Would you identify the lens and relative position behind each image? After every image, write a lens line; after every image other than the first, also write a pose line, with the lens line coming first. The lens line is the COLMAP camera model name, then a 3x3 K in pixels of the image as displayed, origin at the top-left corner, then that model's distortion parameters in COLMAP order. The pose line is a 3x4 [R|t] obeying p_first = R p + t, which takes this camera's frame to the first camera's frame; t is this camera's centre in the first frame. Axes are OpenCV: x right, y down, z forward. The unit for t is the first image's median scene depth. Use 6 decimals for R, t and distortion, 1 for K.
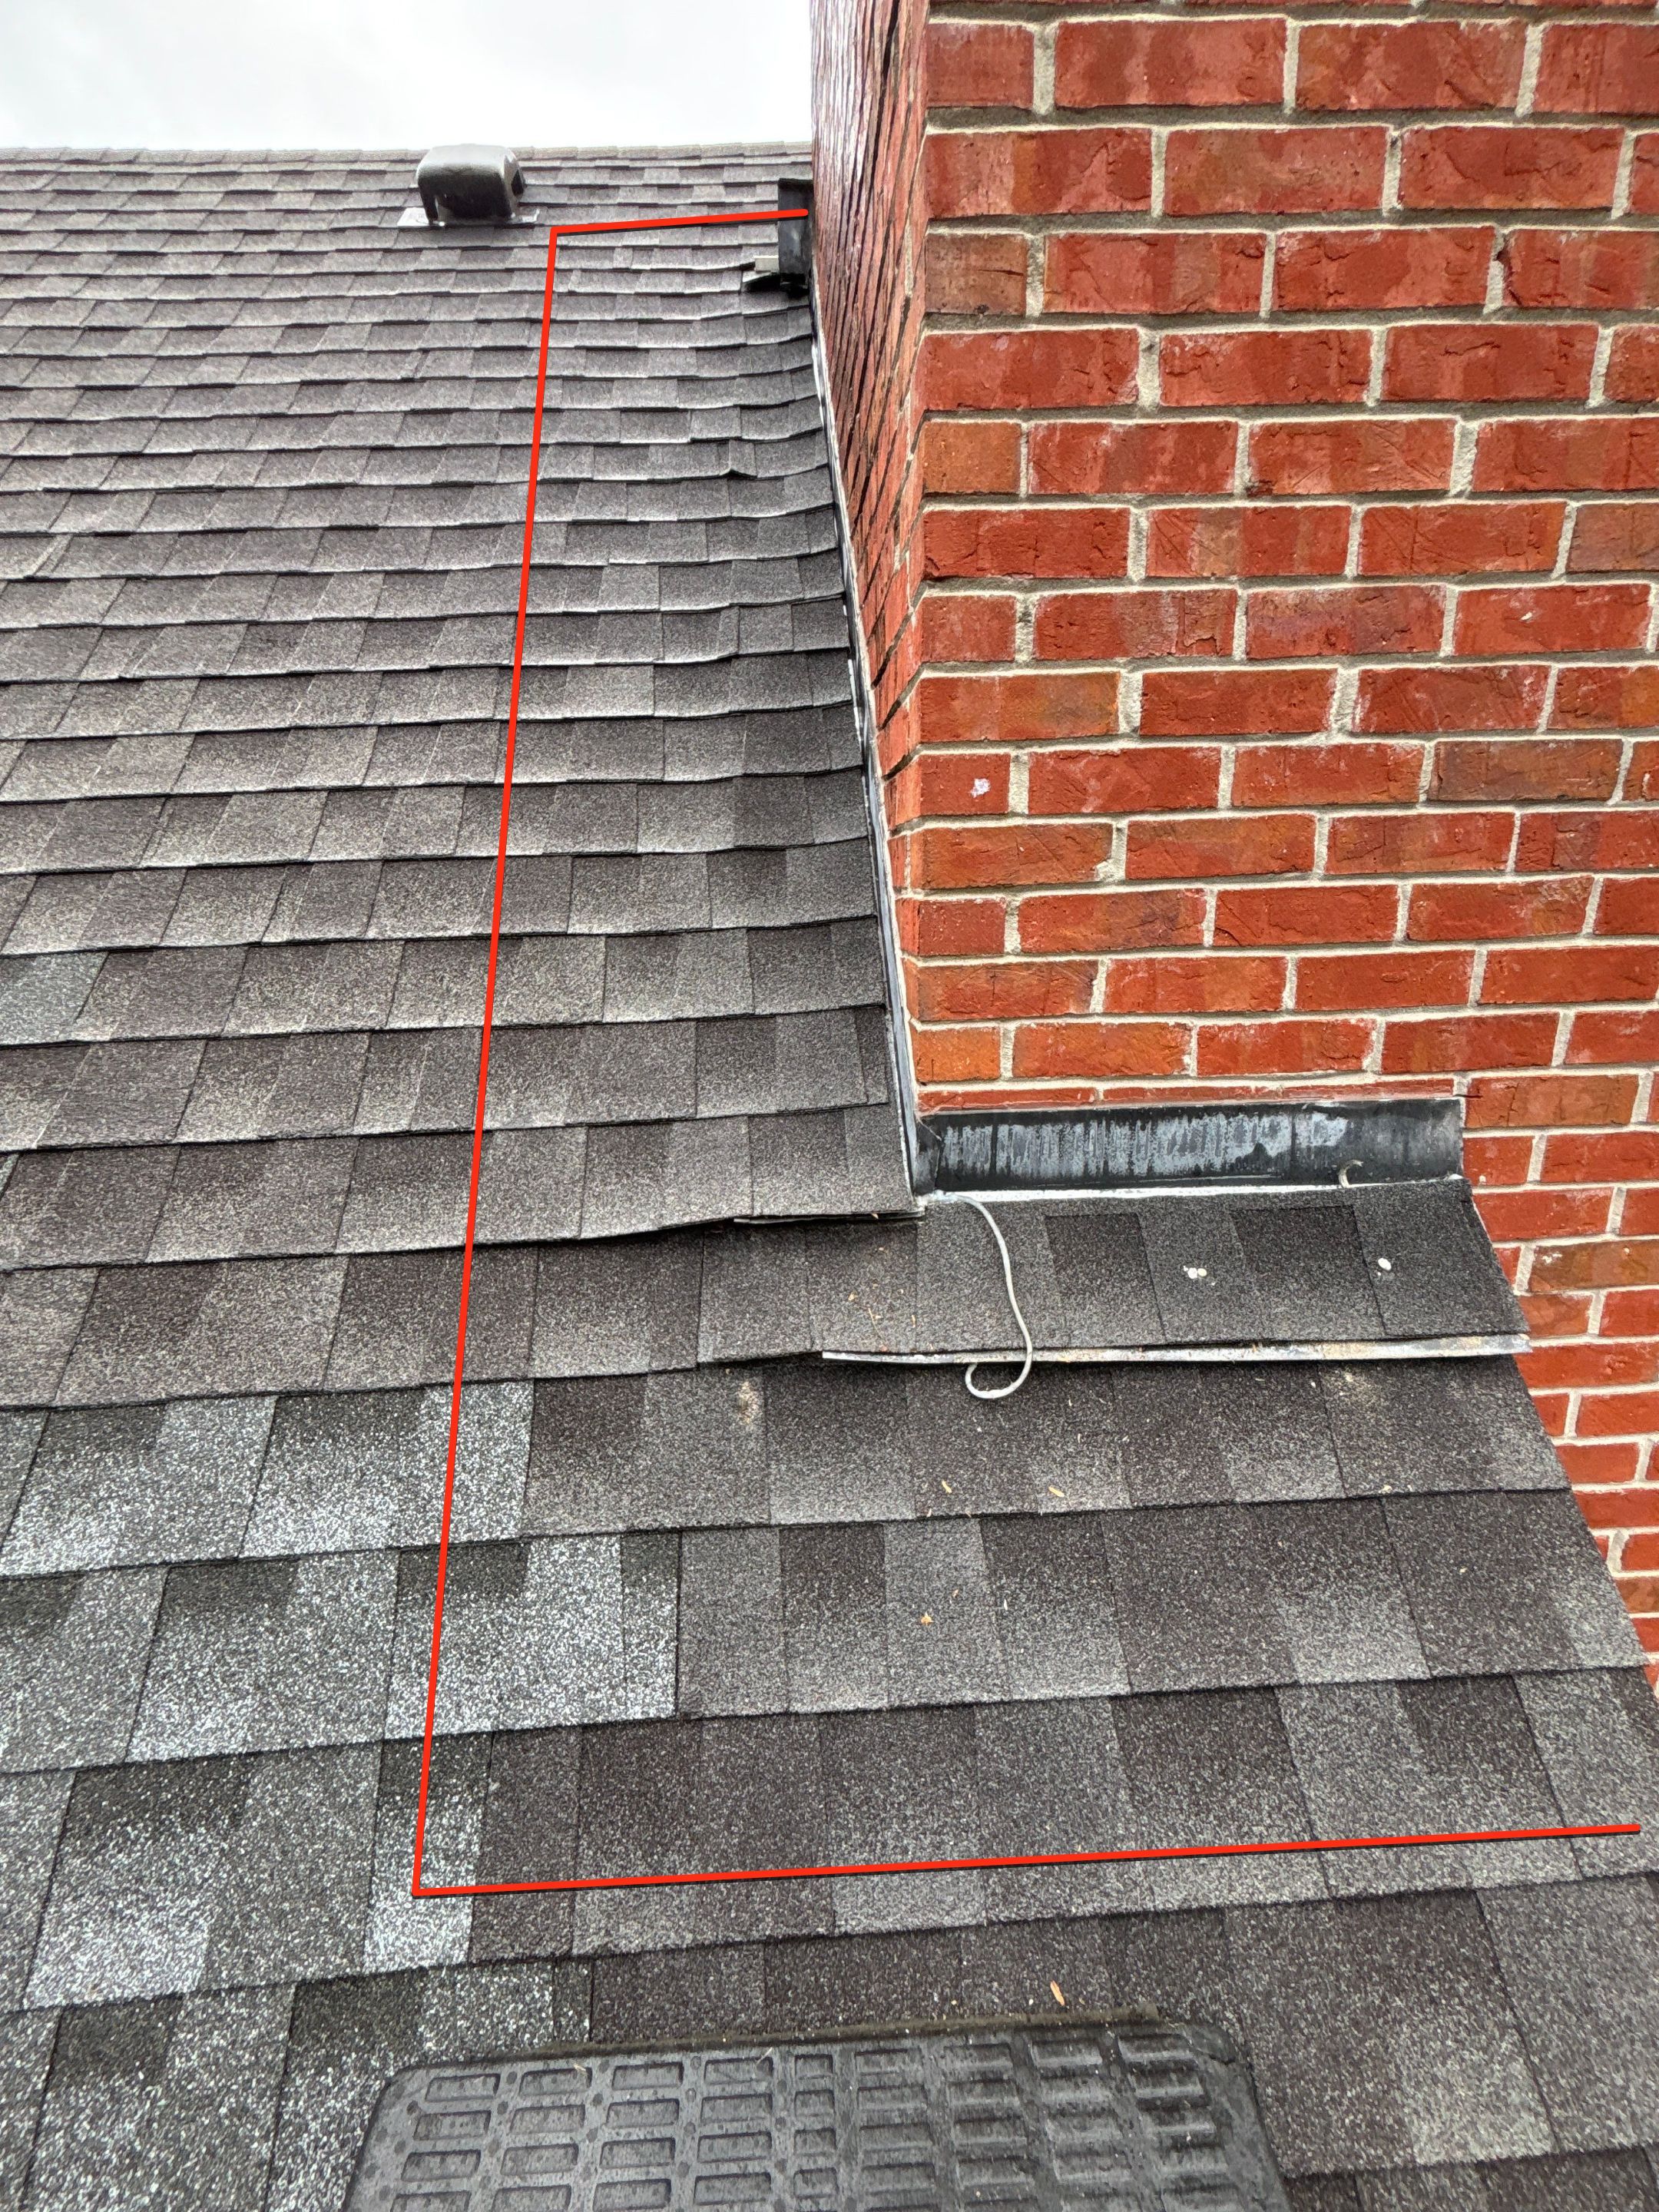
lens RADIAL K [[889.2, 0, 831.4], [0, 889.2, 1108.2], [0, 0, 1]] dist [-0.000305, 0.000195]
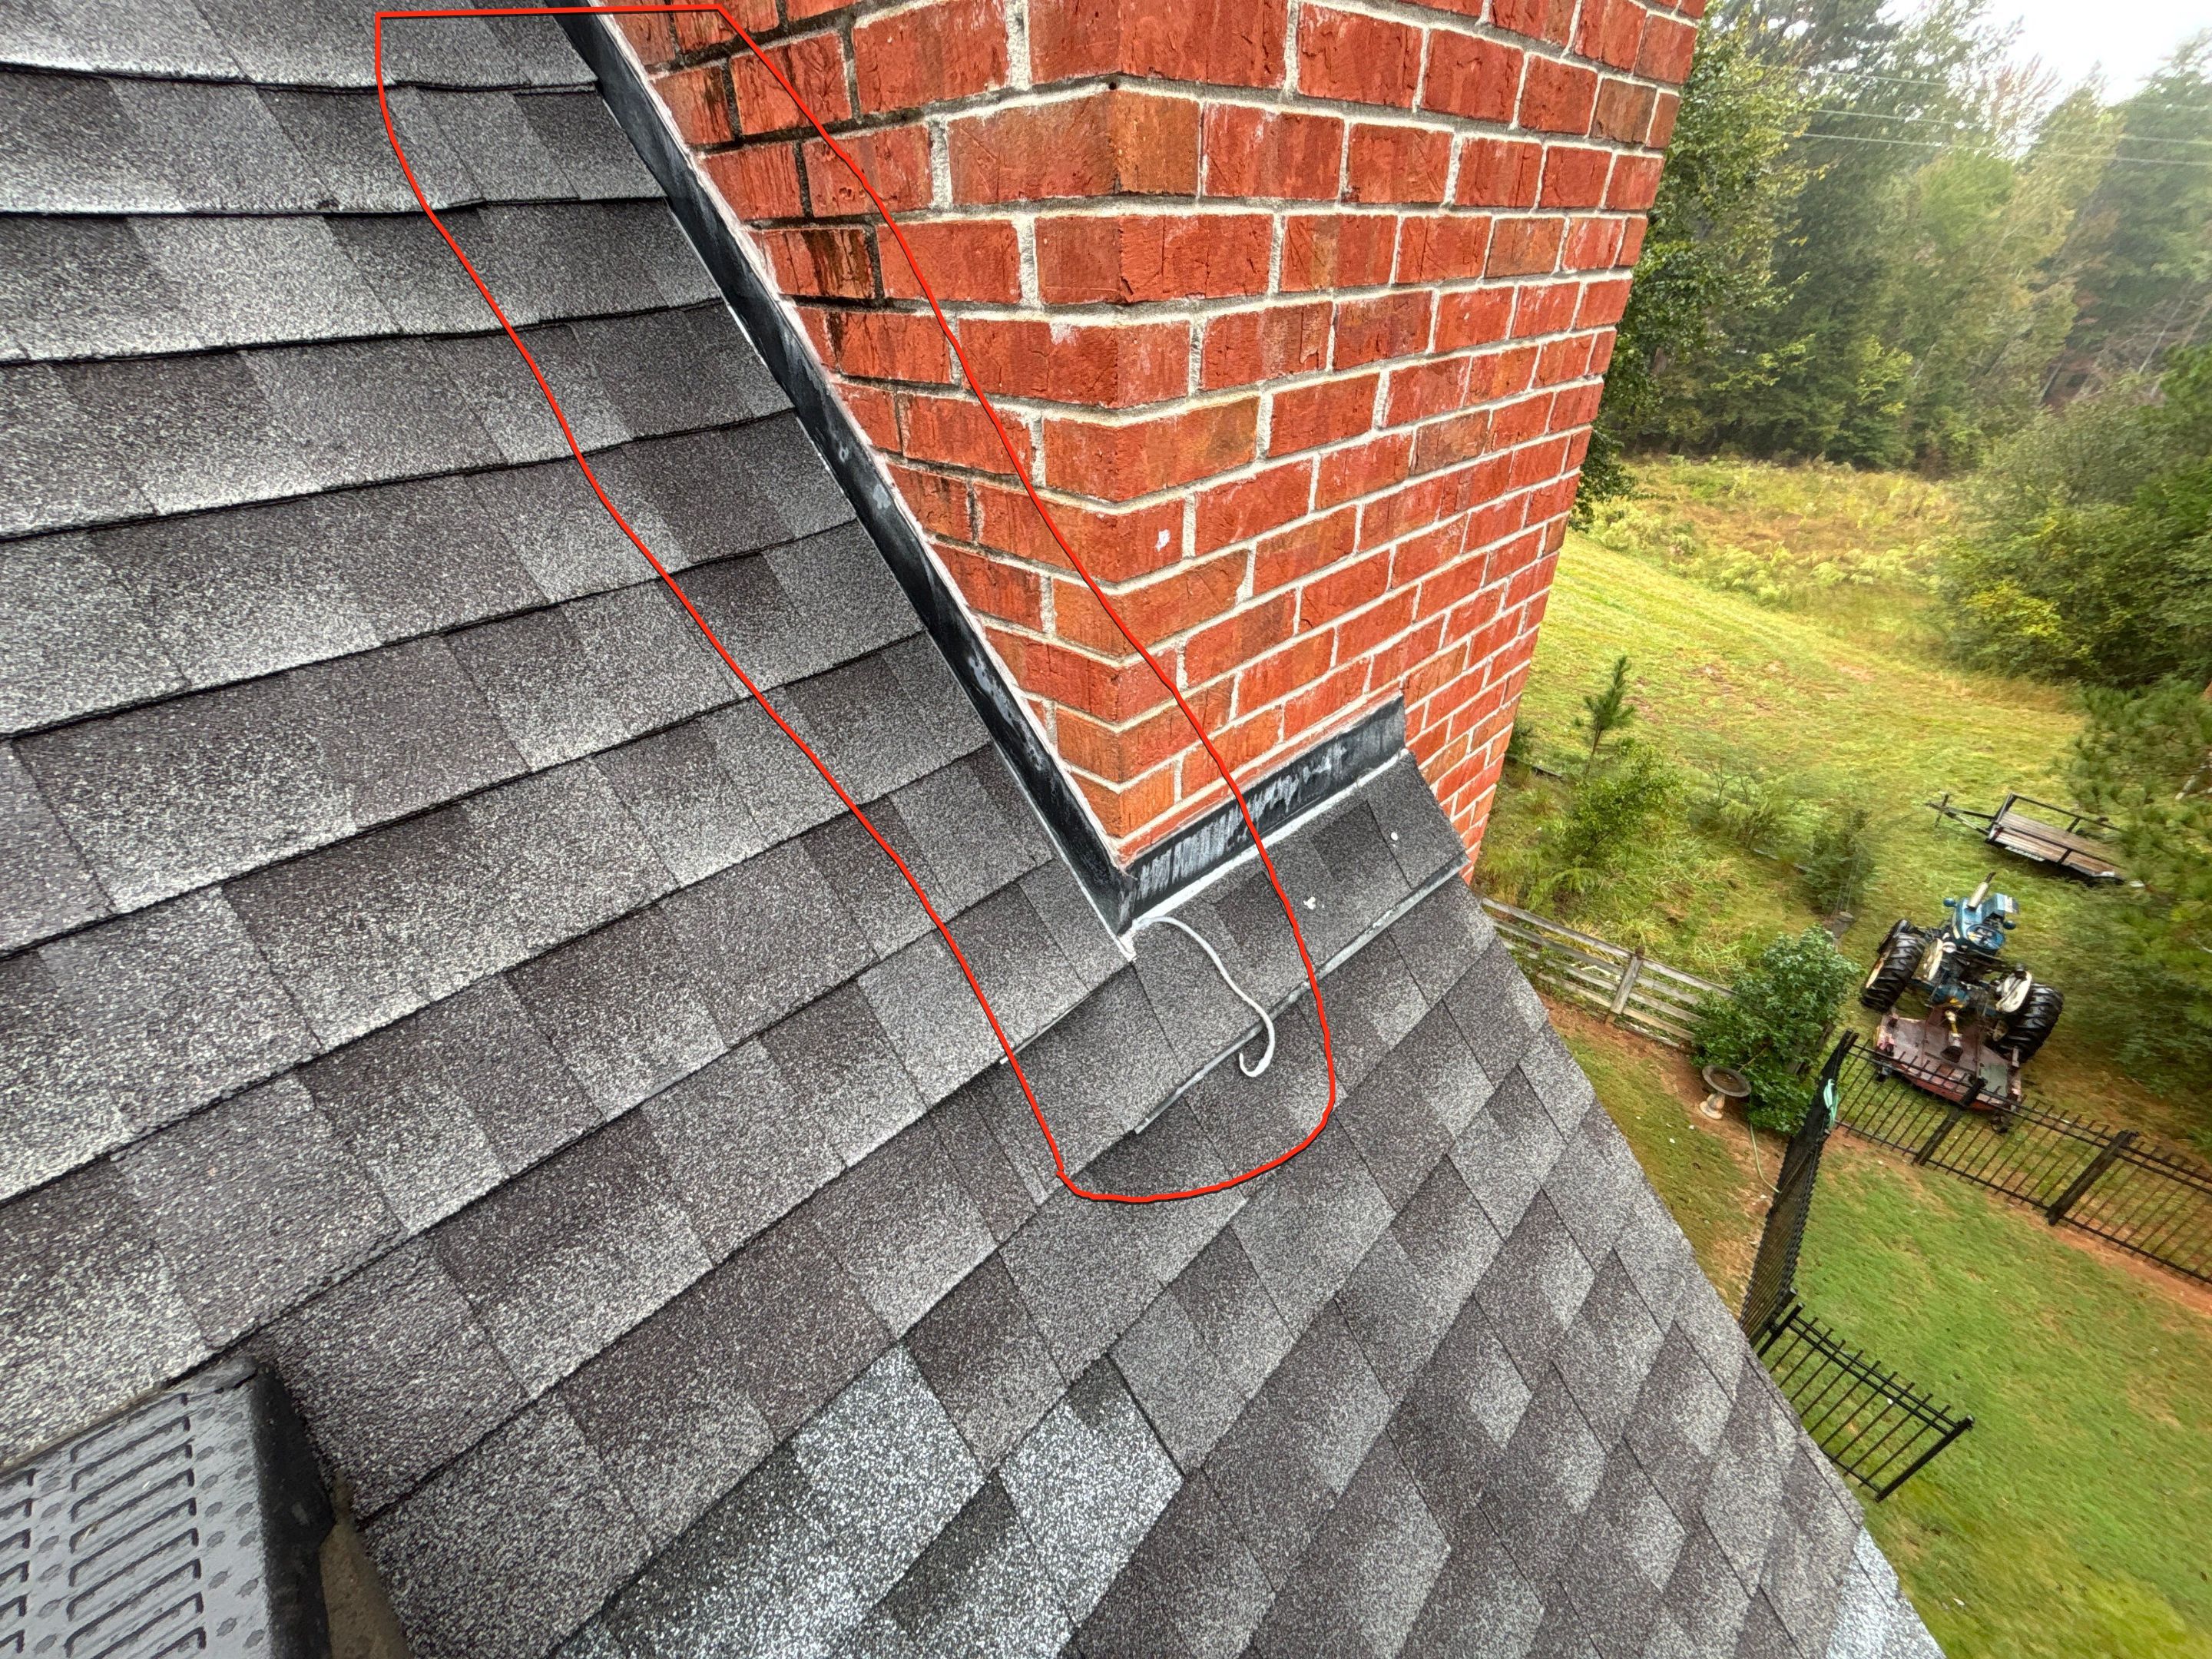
lens RADIAL K [[889.2, 0, 1098.7], [0, 889.2, 825.3], [0, 0, 1]] dist [-0.000305, 0.000195]
pose [[0.733776, -0.362366, 0.574686, -0.498938], [0.174645, 0.918064, 0.355889, -0.416528], [-0.656561, -0.160777, 0.736939, 0.315724]]
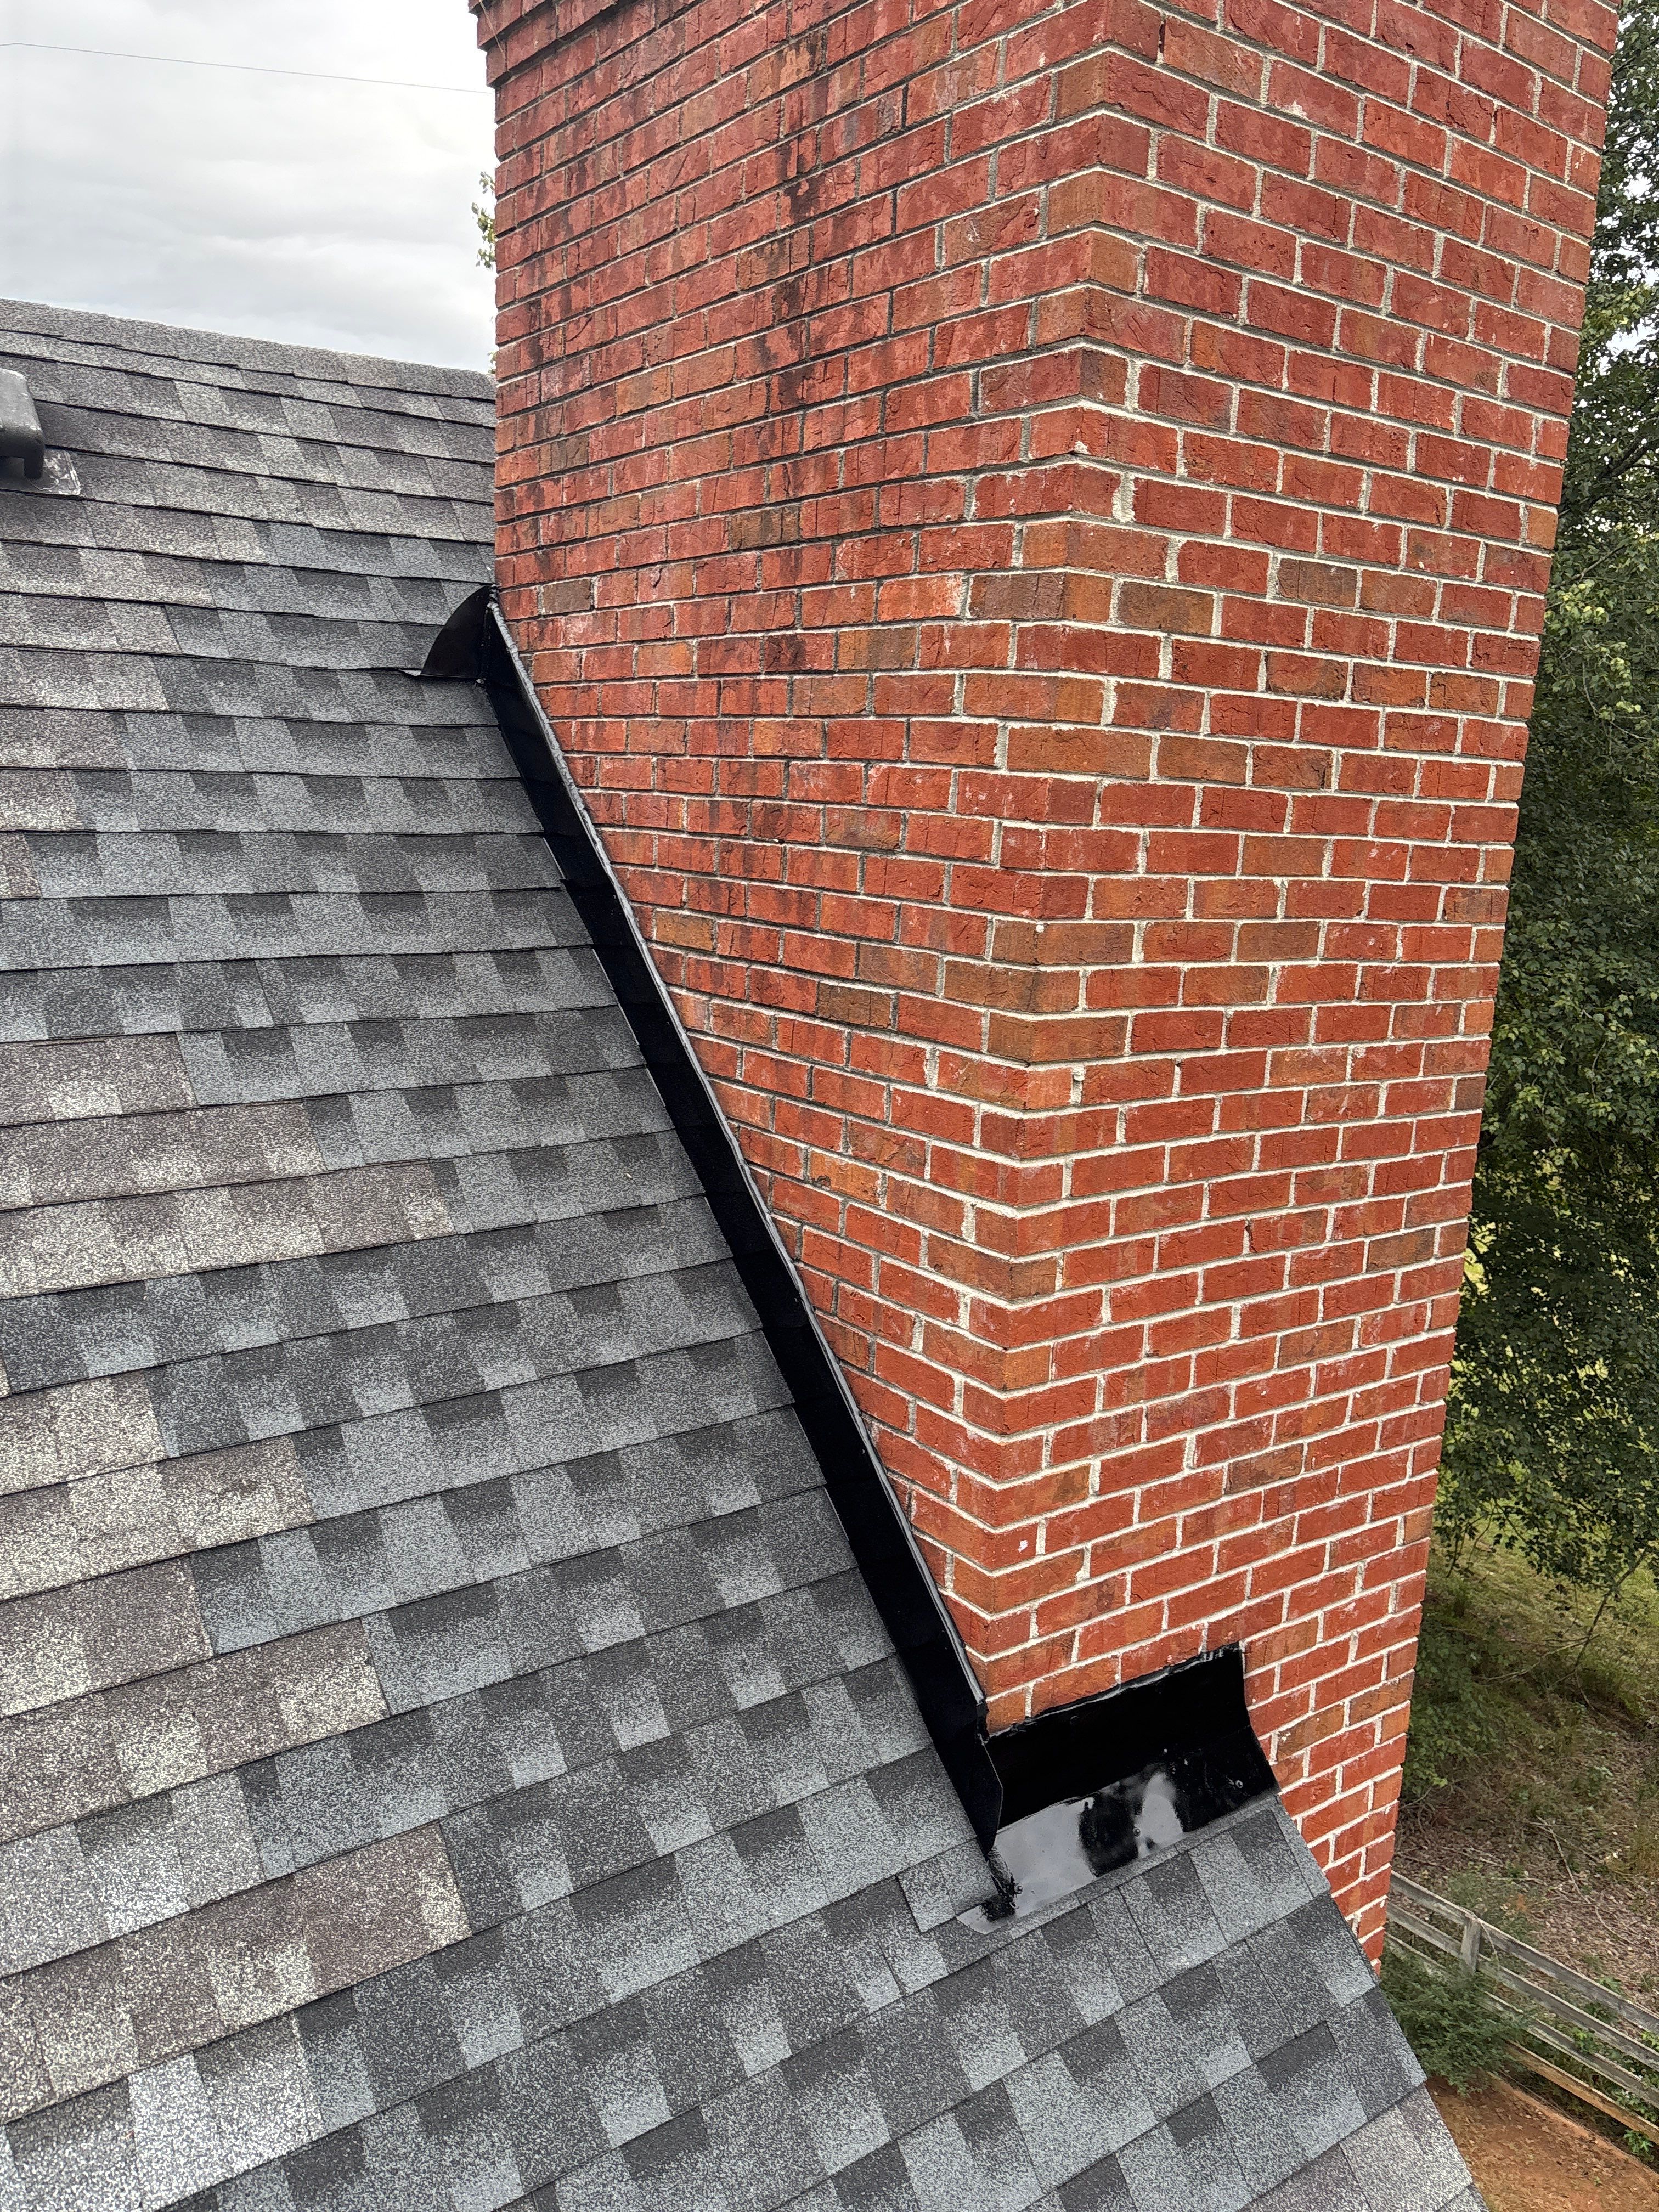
lens RADIAL K [[1667.3, 0, 792.8], [0, 1667.3, 1110.7], [0, 0, 1]] dist [0.036890, -0.004210]
pose [[0.843028, -0.046780, 0.535832, -1.624420], [0.080167, 0.996011, -0.039171, -0.996938], [-0.531862, 0.075979, 0.843416, -1.233414]]
